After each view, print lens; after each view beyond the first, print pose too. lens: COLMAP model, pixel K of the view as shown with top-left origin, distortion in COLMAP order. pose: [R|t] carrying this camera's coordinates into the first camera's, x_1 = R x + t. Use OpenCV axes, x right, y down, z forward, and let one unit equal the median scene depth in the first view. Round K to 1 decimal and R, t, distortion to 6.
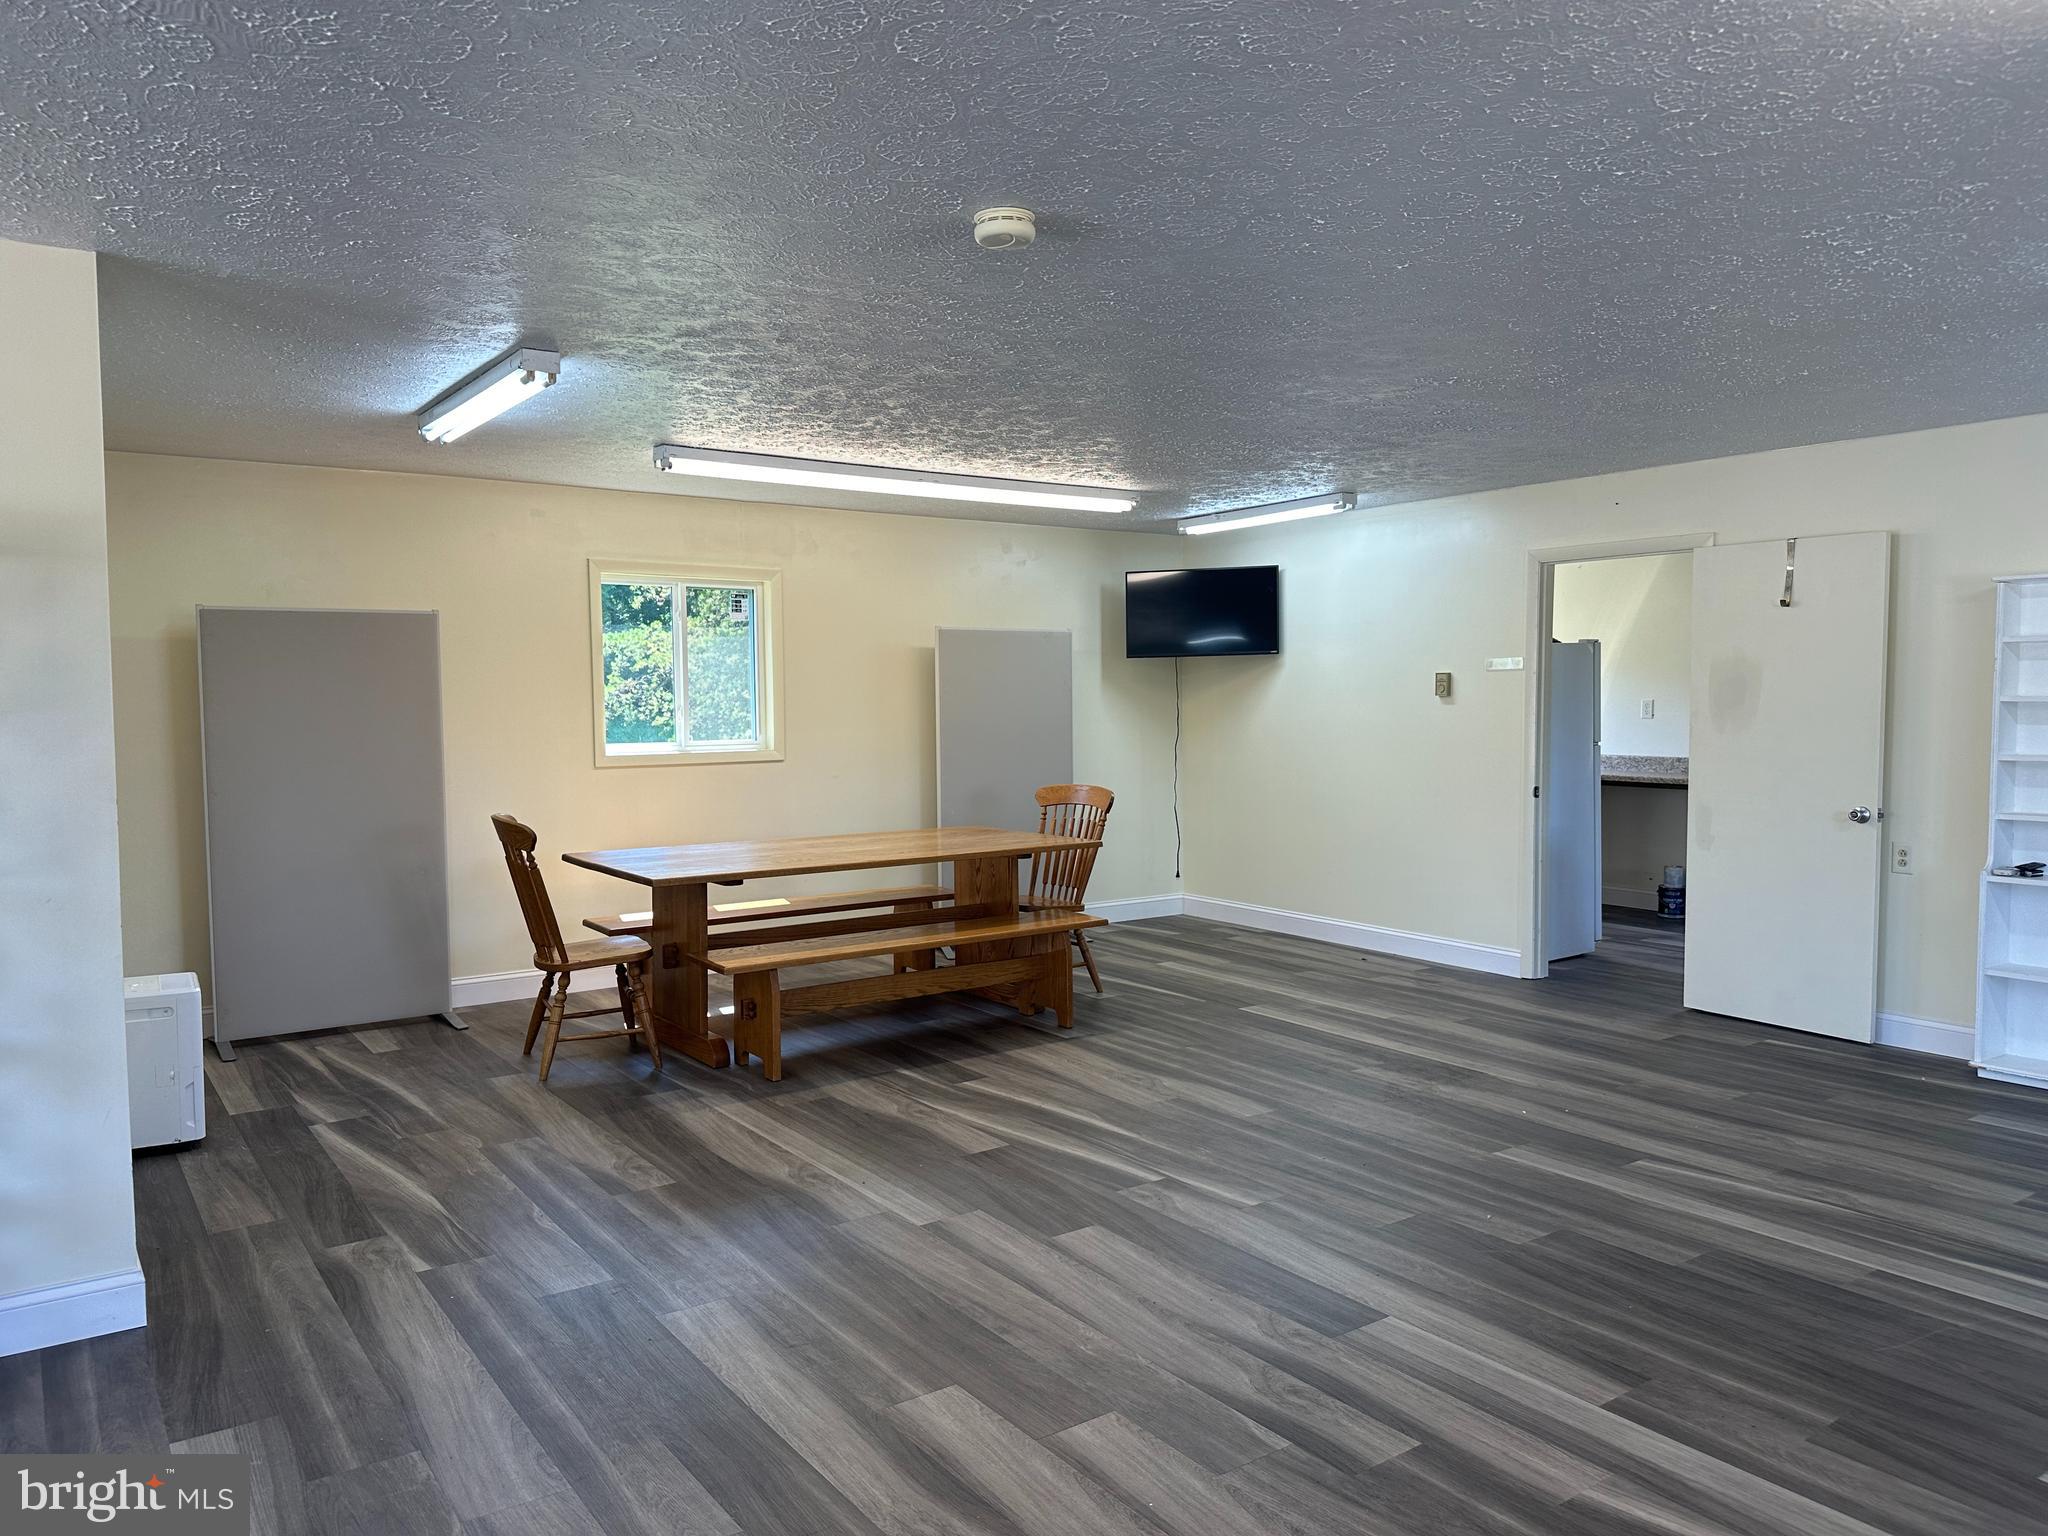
lens RADIAL K [[1444.9, 0, 1024.0], [0, 1444.9, 768.0], [0, 0, 1]] dist [0.003328, 0.000619]
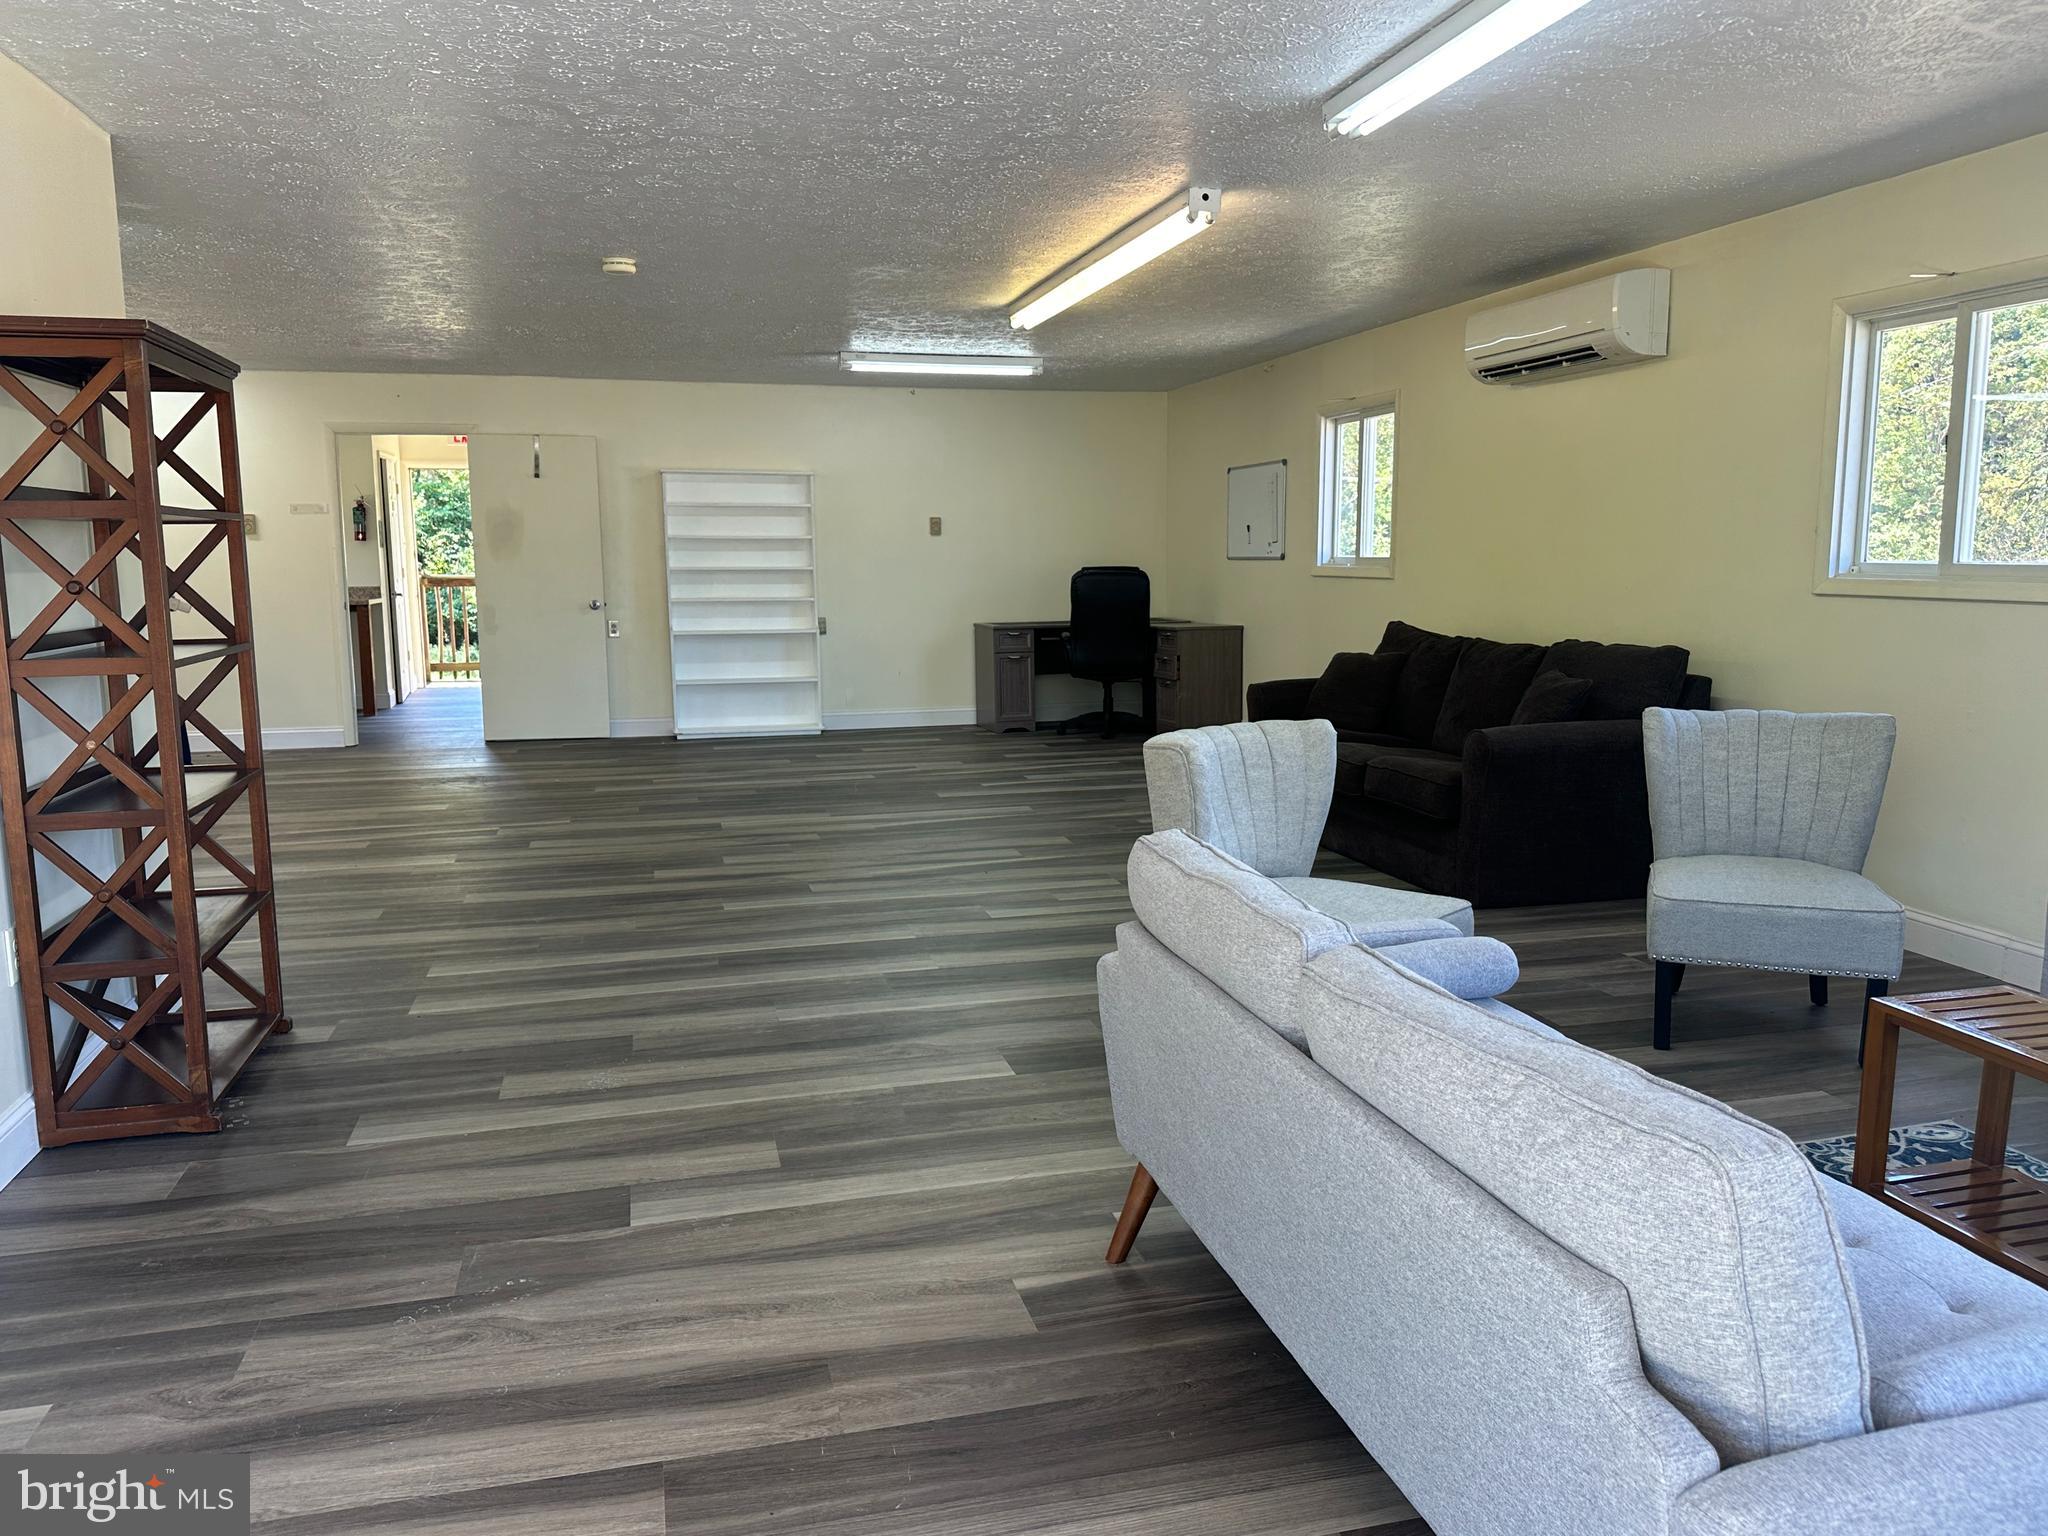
lens RADIAL K [[1475.5, 0, 1024.0], [0, 1475.5, 768.0], [0, 0, 1]] dist [0.000123, -0.000129]
pose [[0.359770, -0.129880, 0.923957, -1.599493], [0.046748, 0.991530, 0.121176, 0.066180], [-0.931869, -0.000402, 0.362794, -0.189105]]
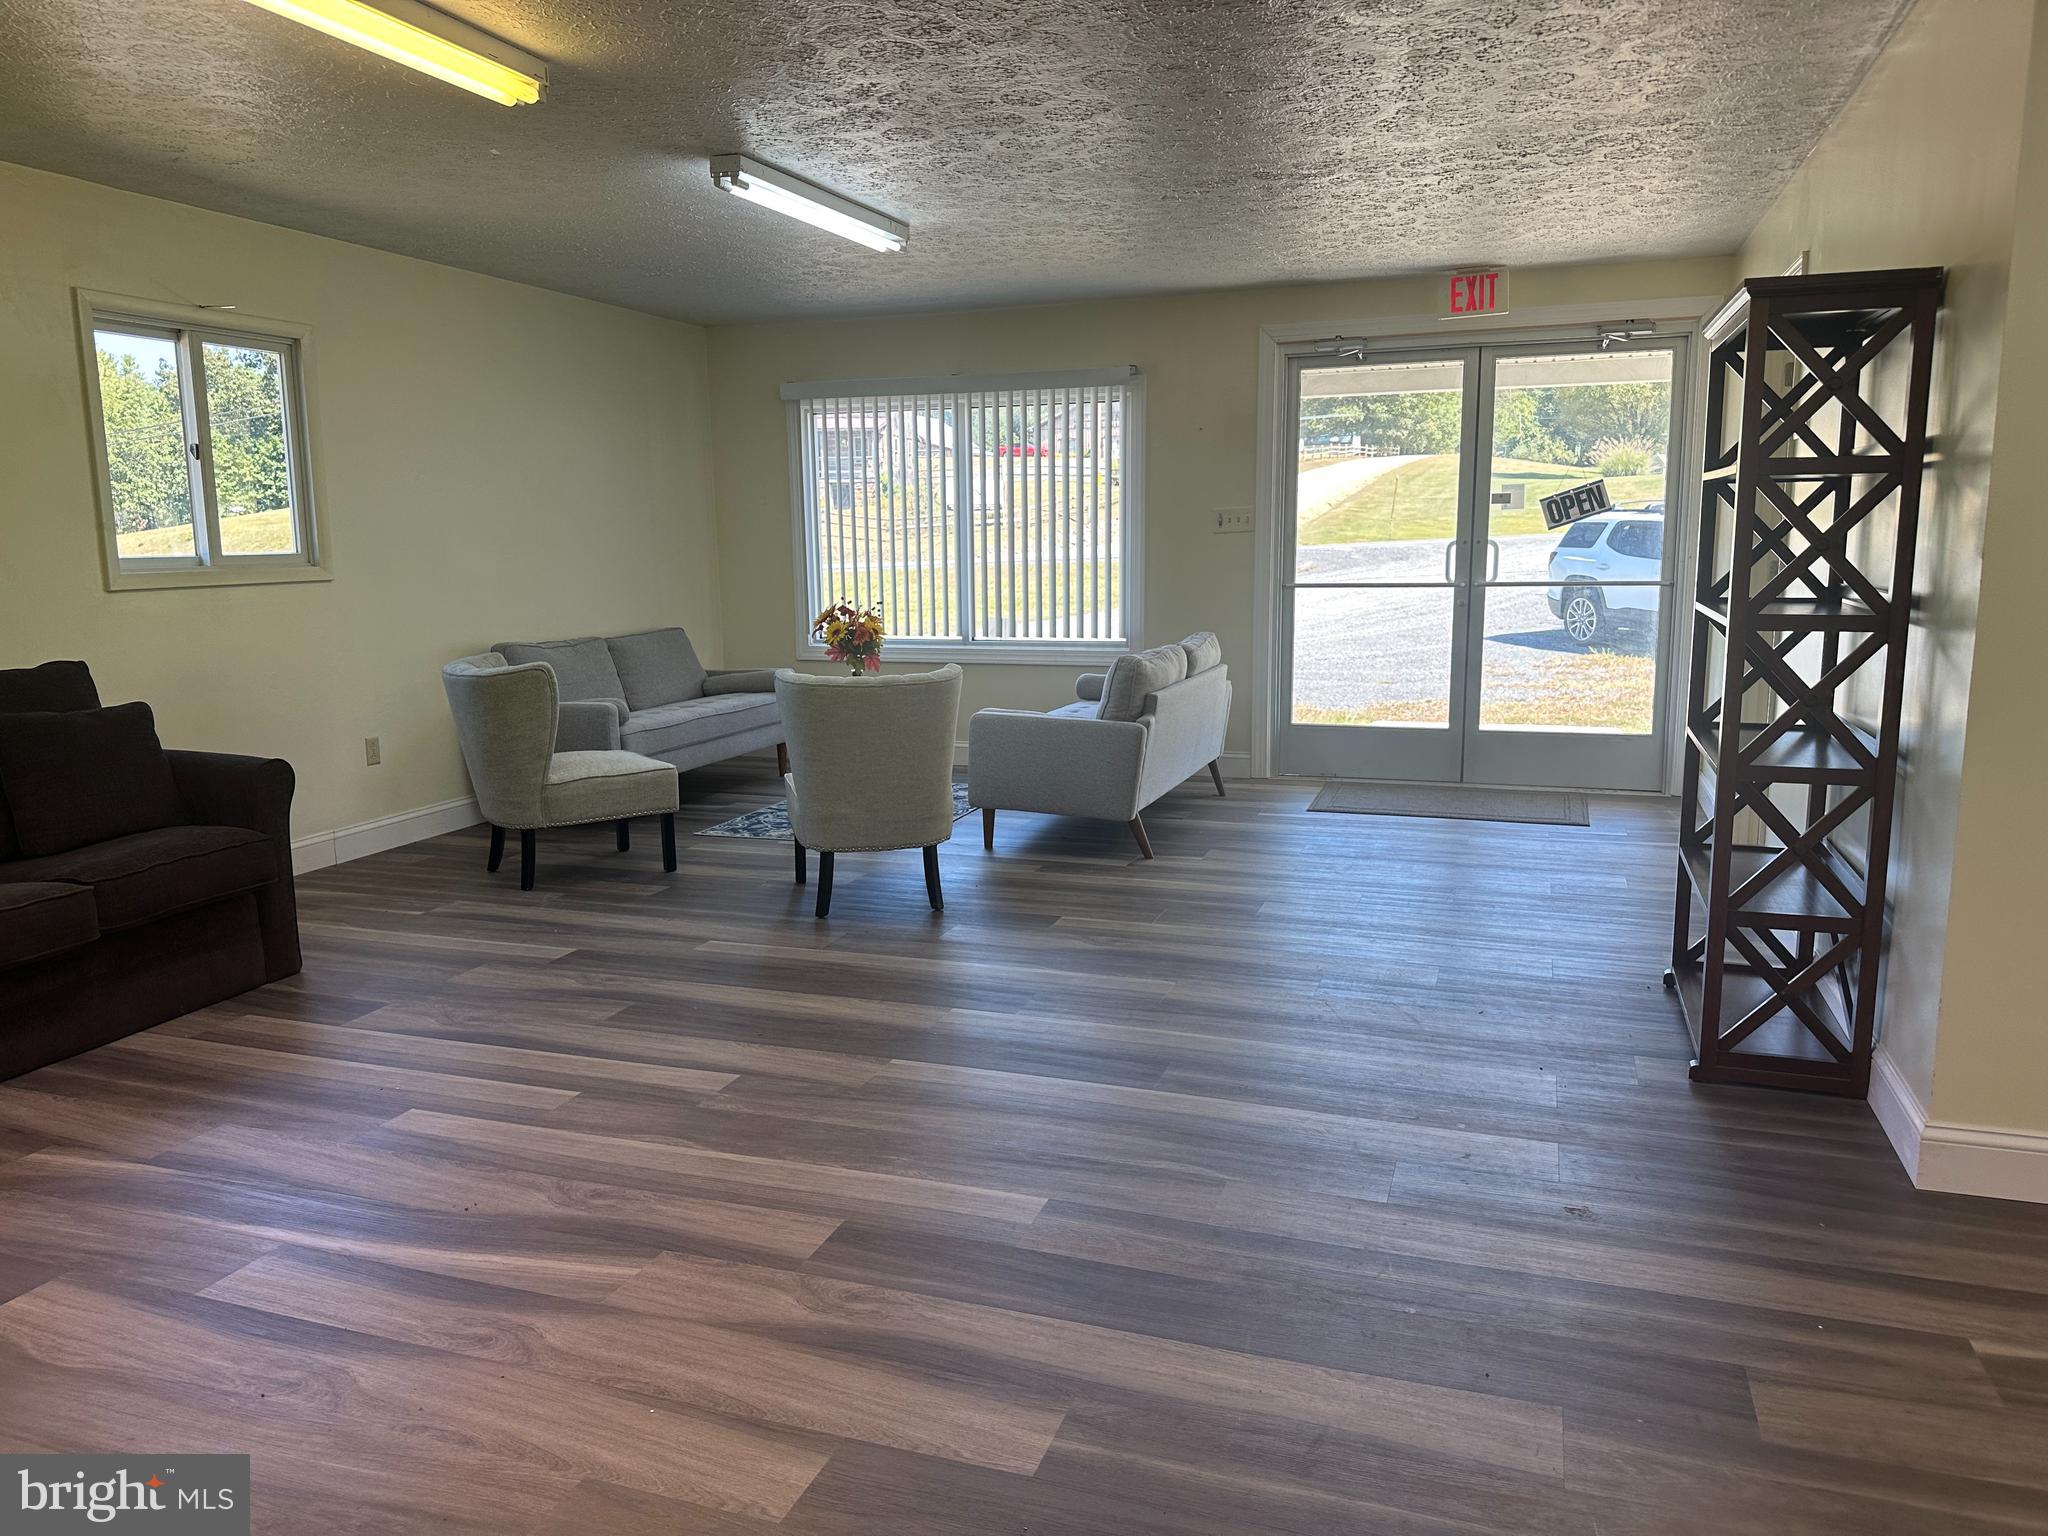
lens RADIAL K [[1444.9, 0, 1024.0], [0, 1444.9, 768.0], [0, 0, 1]] dist [0.003328, 0.000619]
pose [[-0.815521, 0.112004, -0.567786, 0.273911], [-0.009467, 0.978380, 0.206598, -0.022177], [0.578651, 0.173860, -0.796829, 1.368713]]
